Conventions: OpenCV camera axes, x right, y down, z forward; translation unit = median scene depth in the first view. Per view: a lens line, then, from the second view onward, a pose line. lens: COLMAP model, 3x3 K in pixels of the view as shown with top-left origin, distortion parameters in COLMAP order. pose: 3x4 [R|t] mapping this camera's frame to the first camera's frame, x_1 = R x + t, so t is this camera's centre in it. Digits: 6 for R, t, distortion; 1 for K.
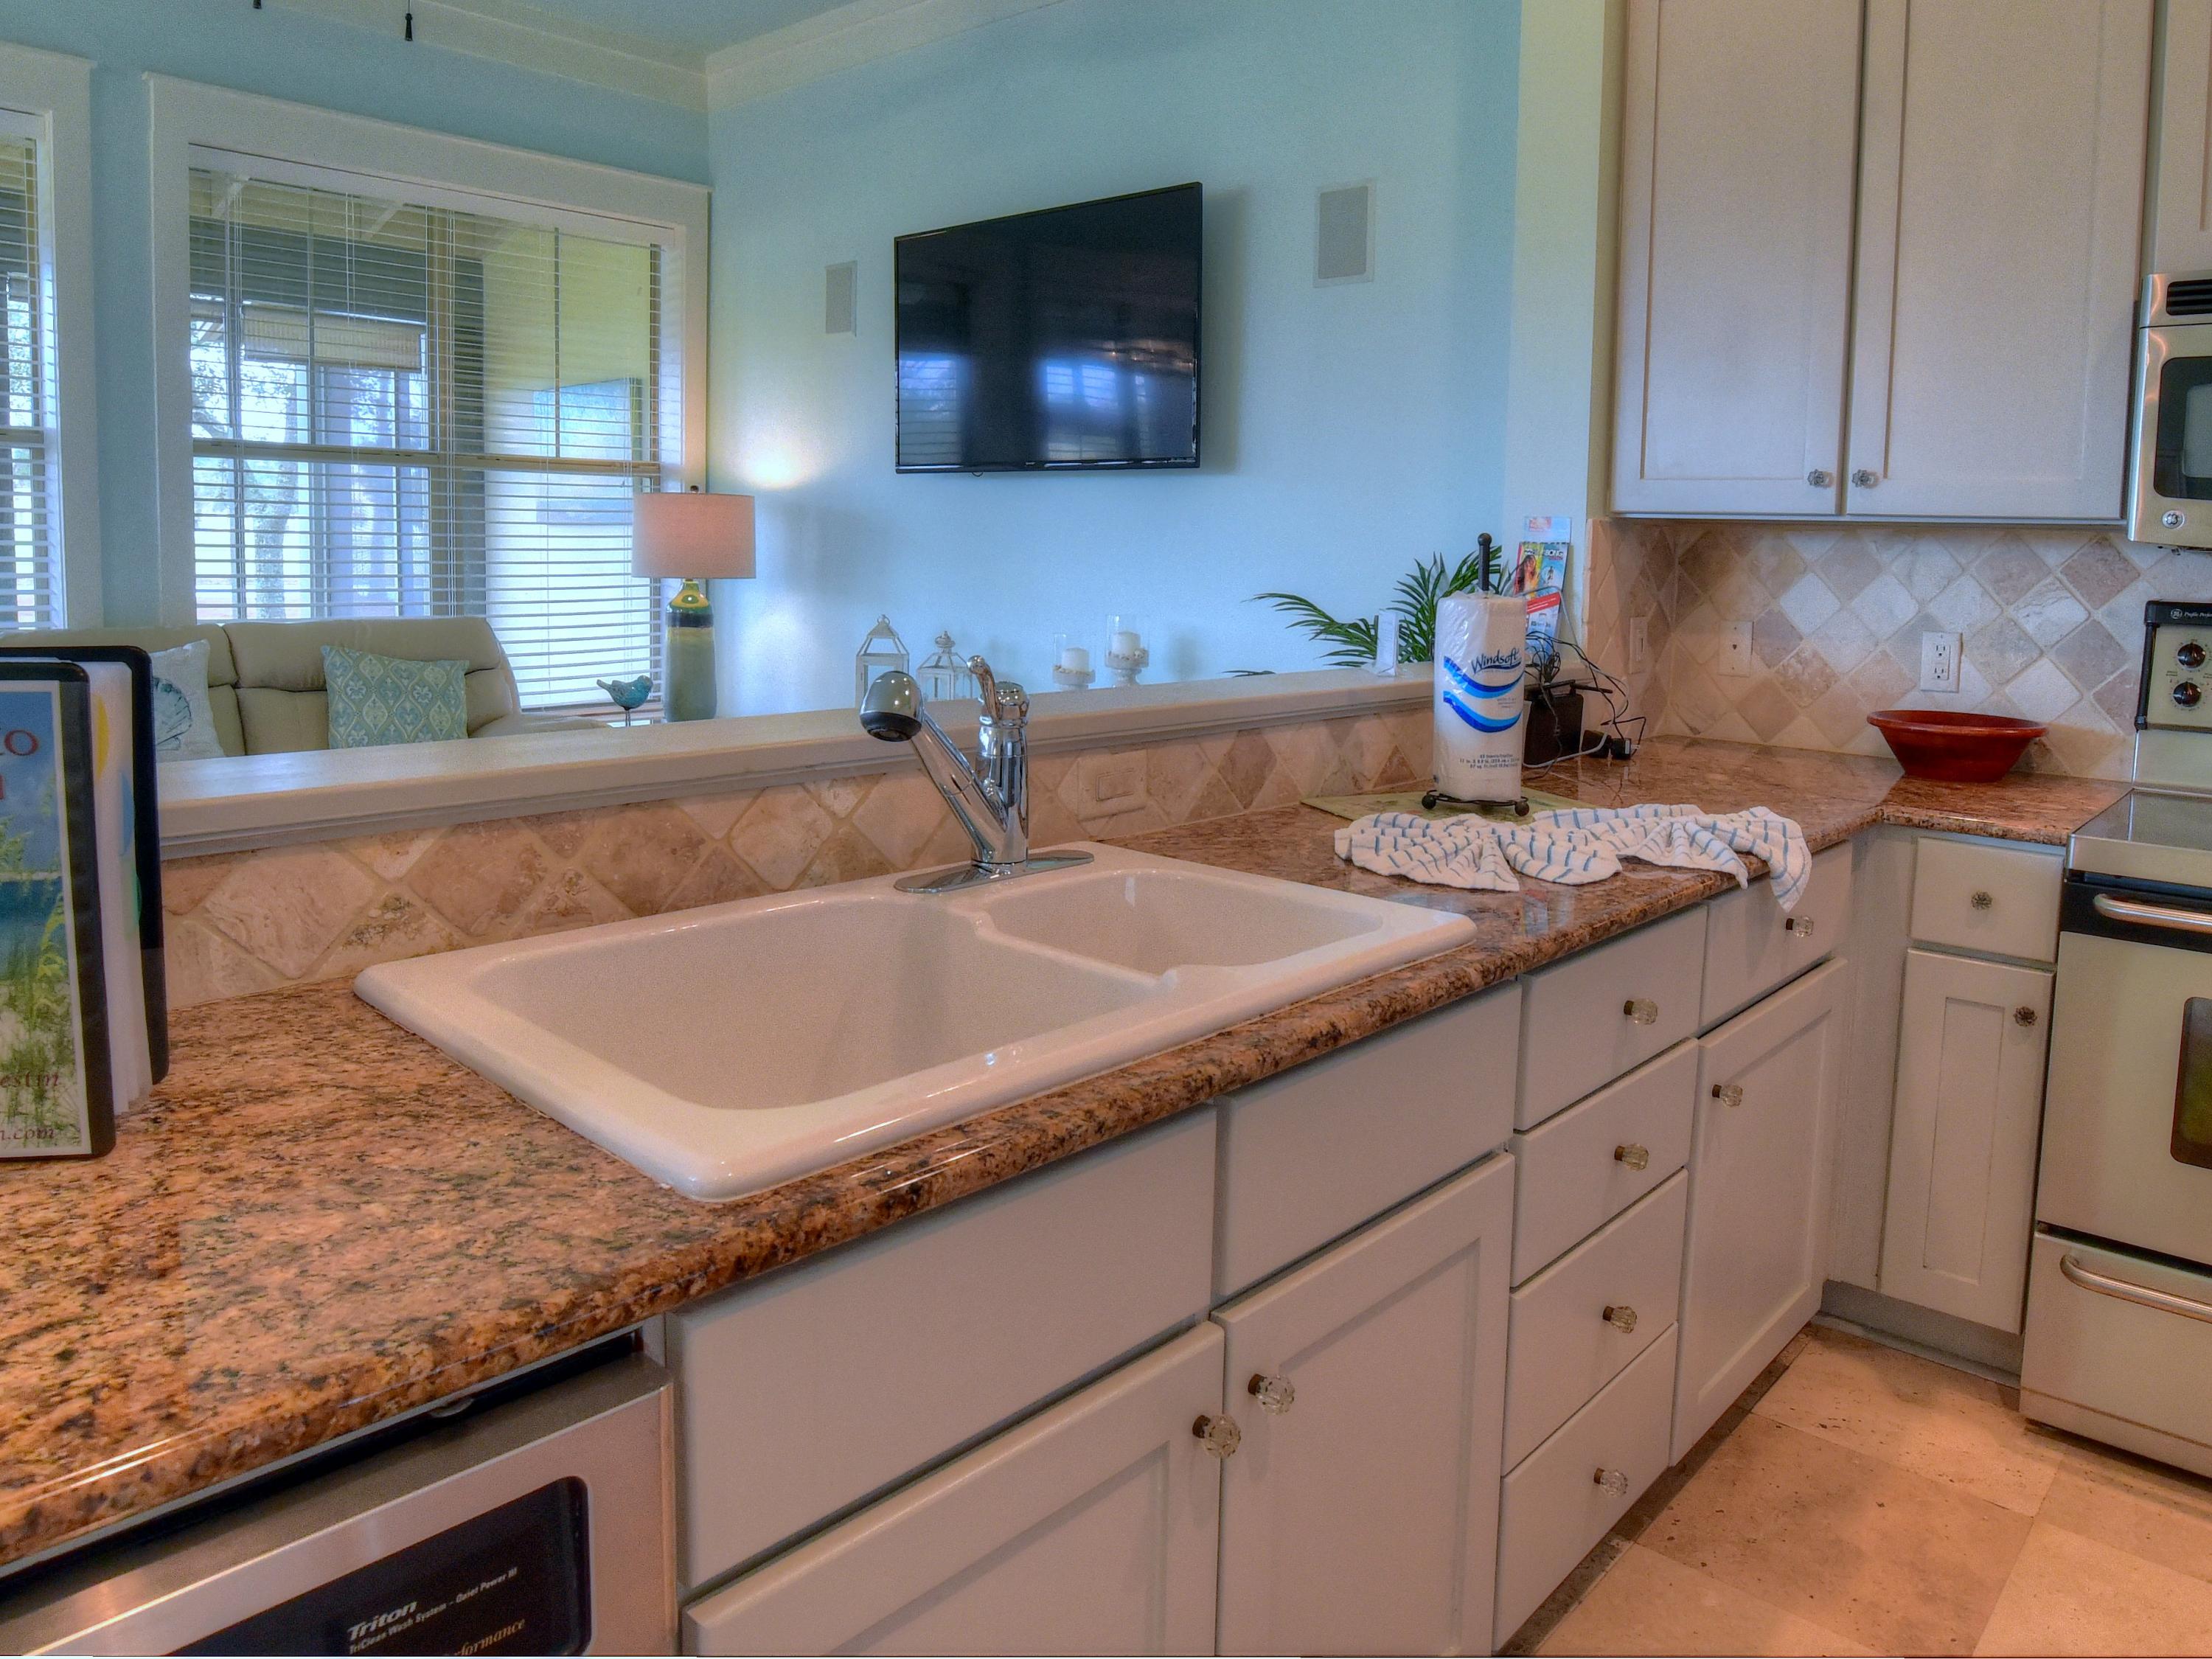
lens RADIAL K [[1502.6, 0, 1235.0], [0, 1502.6, 681.8], [0, 0, 1]] dist [-0.080668, 0.033901]
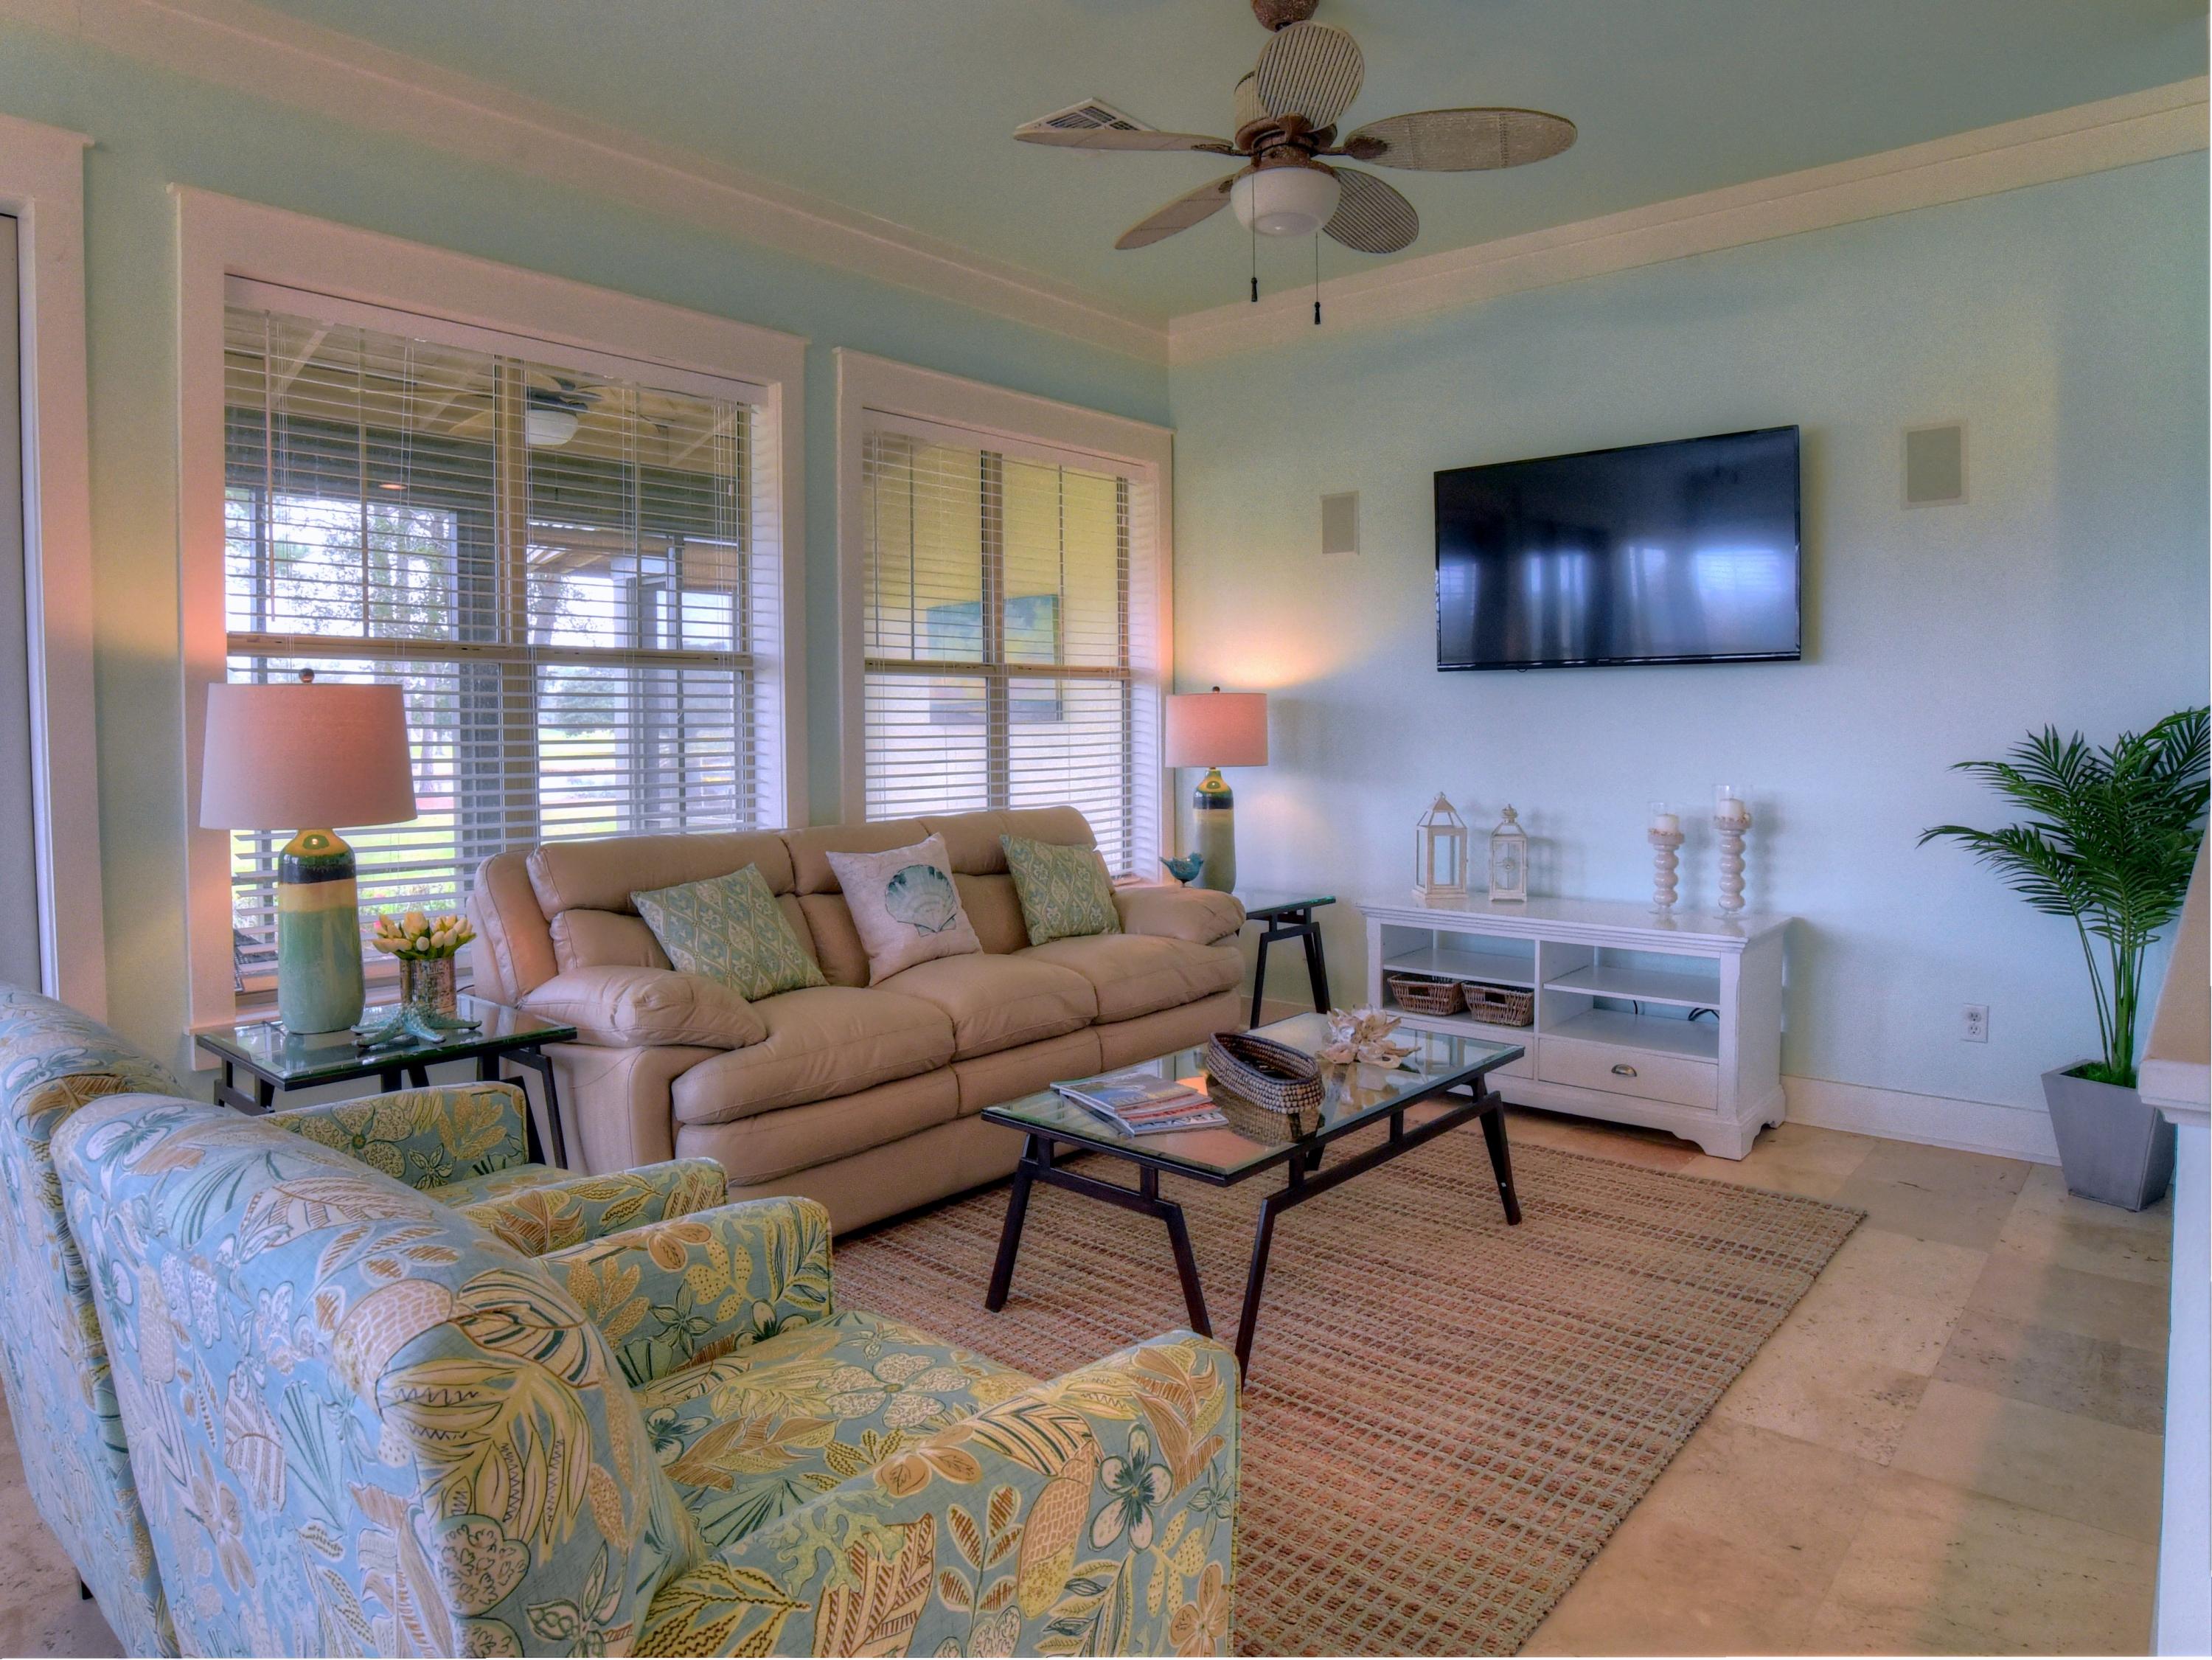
lens RADIAL K [[1362.4, 0, 1107.4], [0, 1362.4, 776.7], [0, 0, 1]] dist [-0.084123, 0.042302]
pose [[0.999368, -0.034460, -0.008764, -0.727116], [0.033953, 0.998037, -0.052625, -0.015480], [0.010560, 0.052295, 0.998576, -0.090069]]
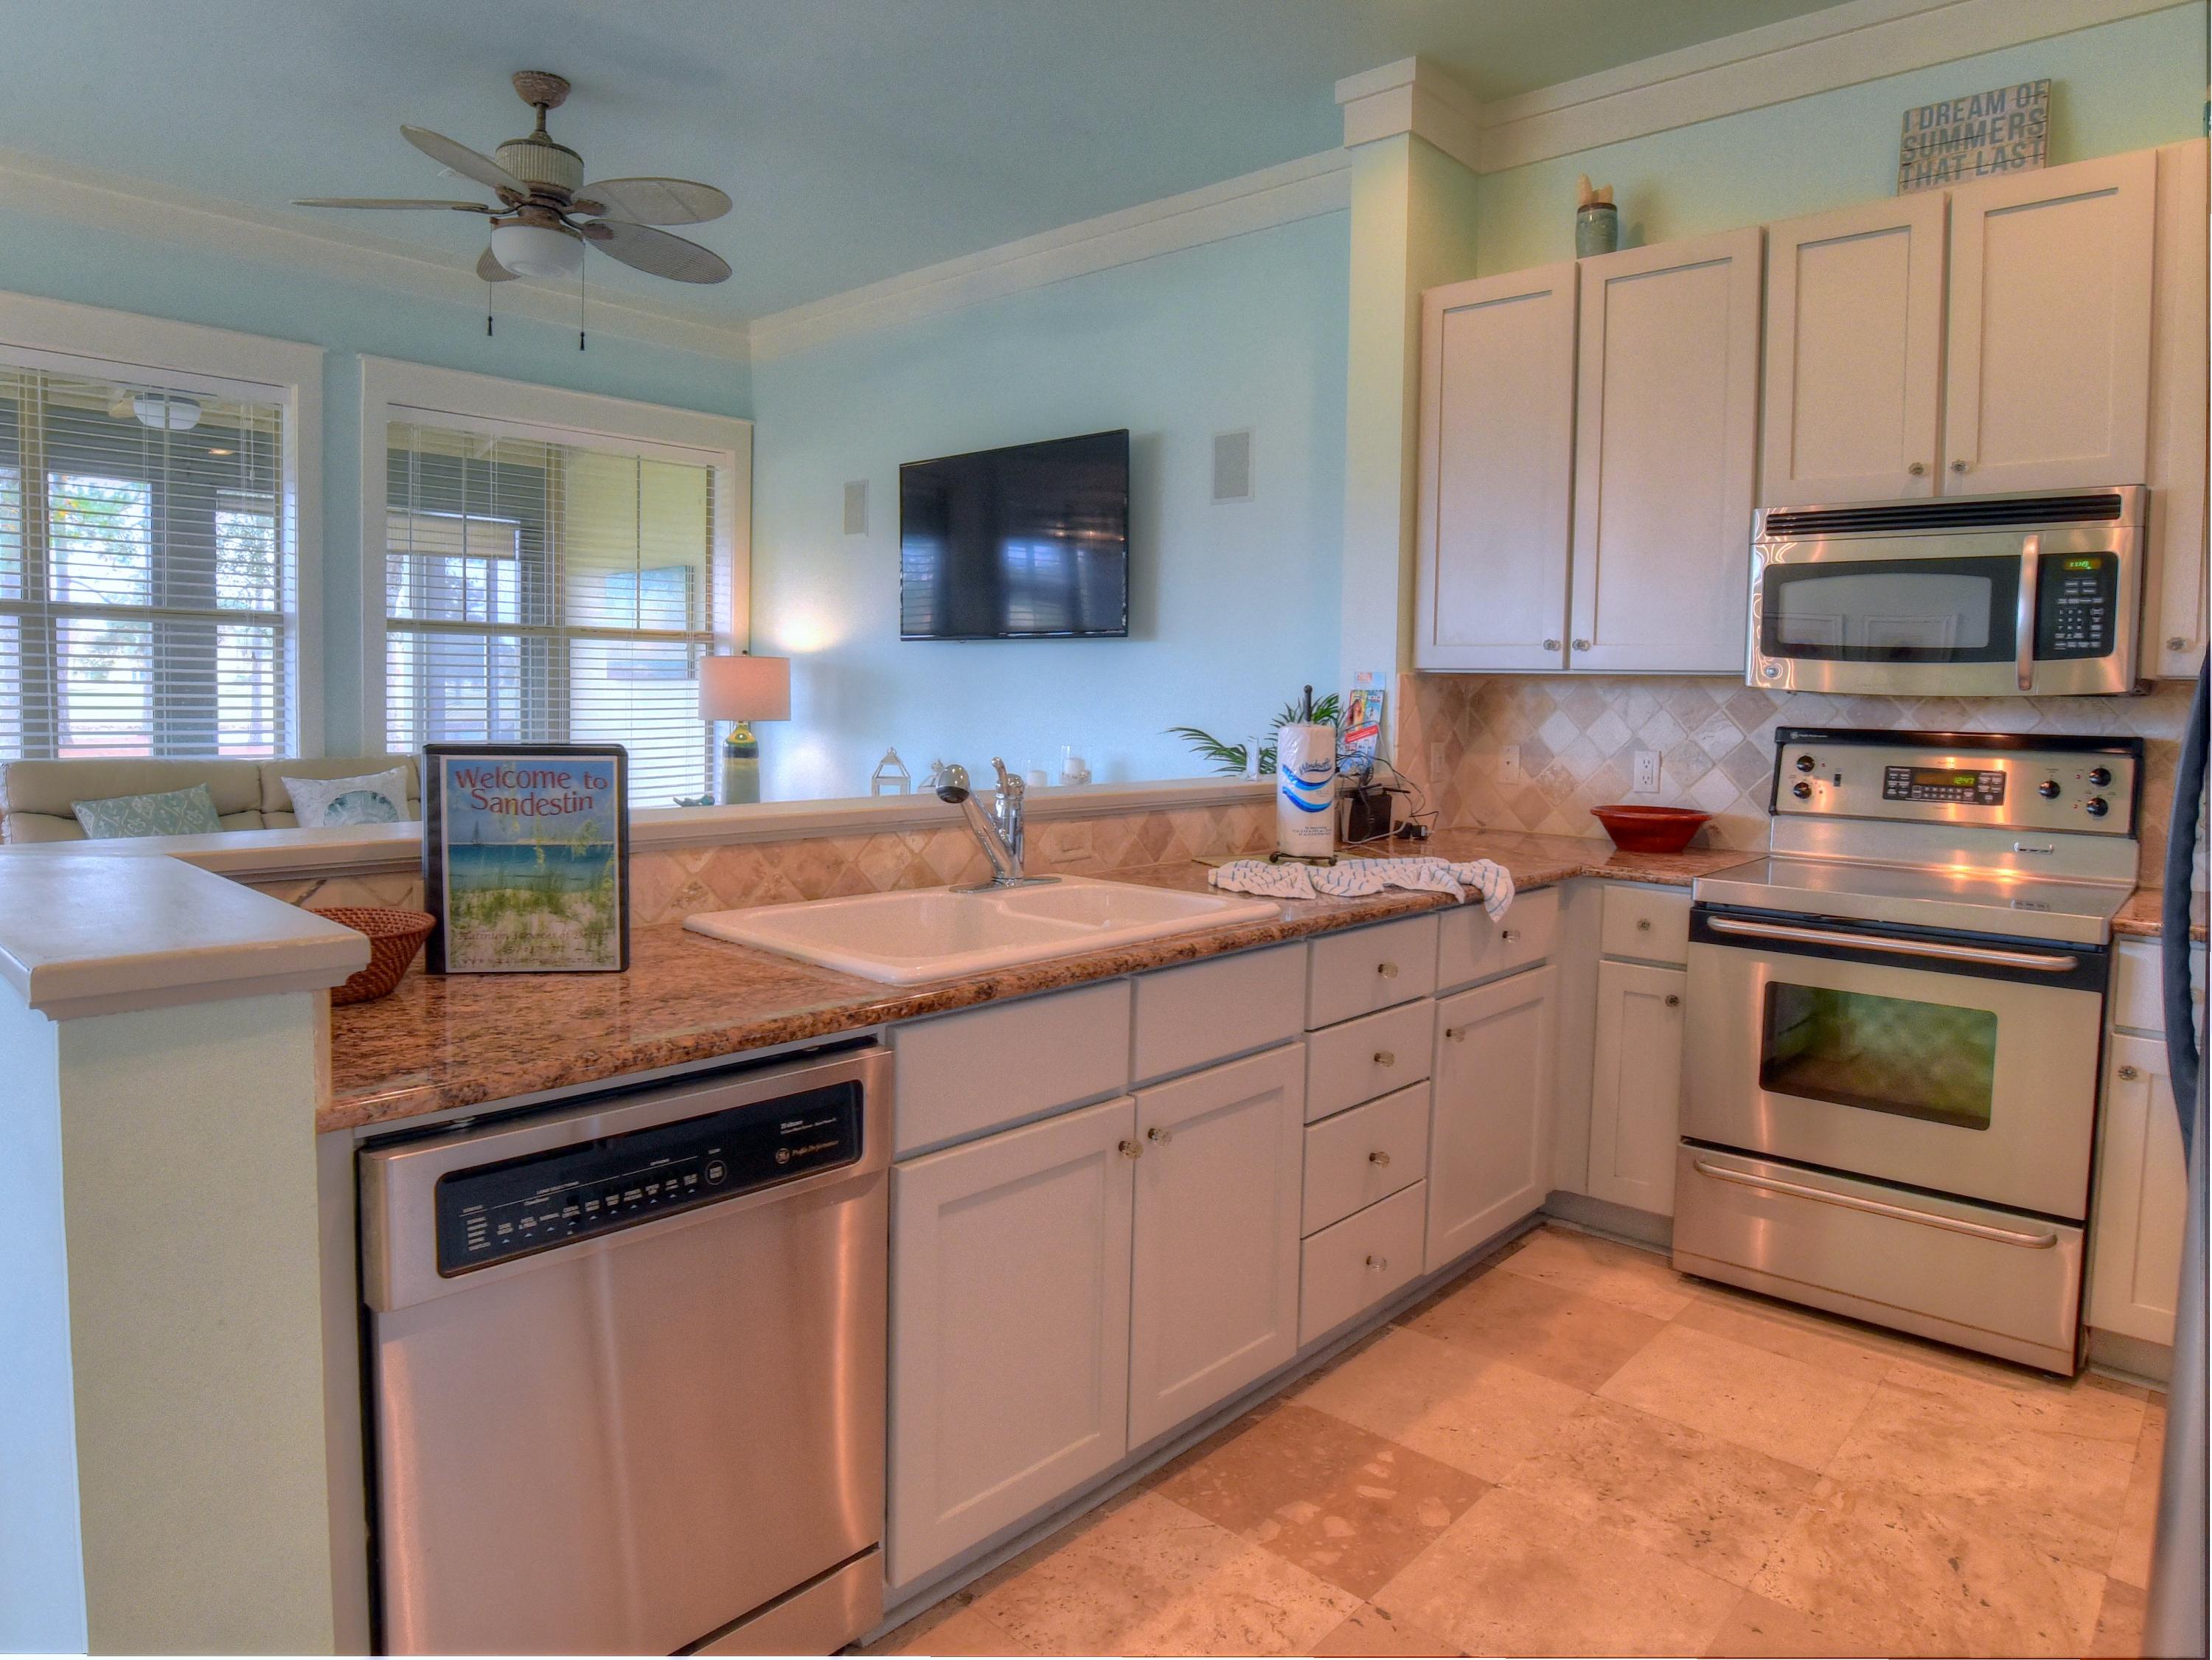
lens RADIAL K [[1362.4, 0, 1107.4], [0, 1362.4, 776.7], [0, 0, 1]] dist [-0.084123, 0.042302]
pose [[0.999067, -0.004079, -0.042983, 0.013149], [0.002808, 0.999558, -0.029584, 0.026435], [0.043085, 0.029436, 0.998638, -0.296912]]
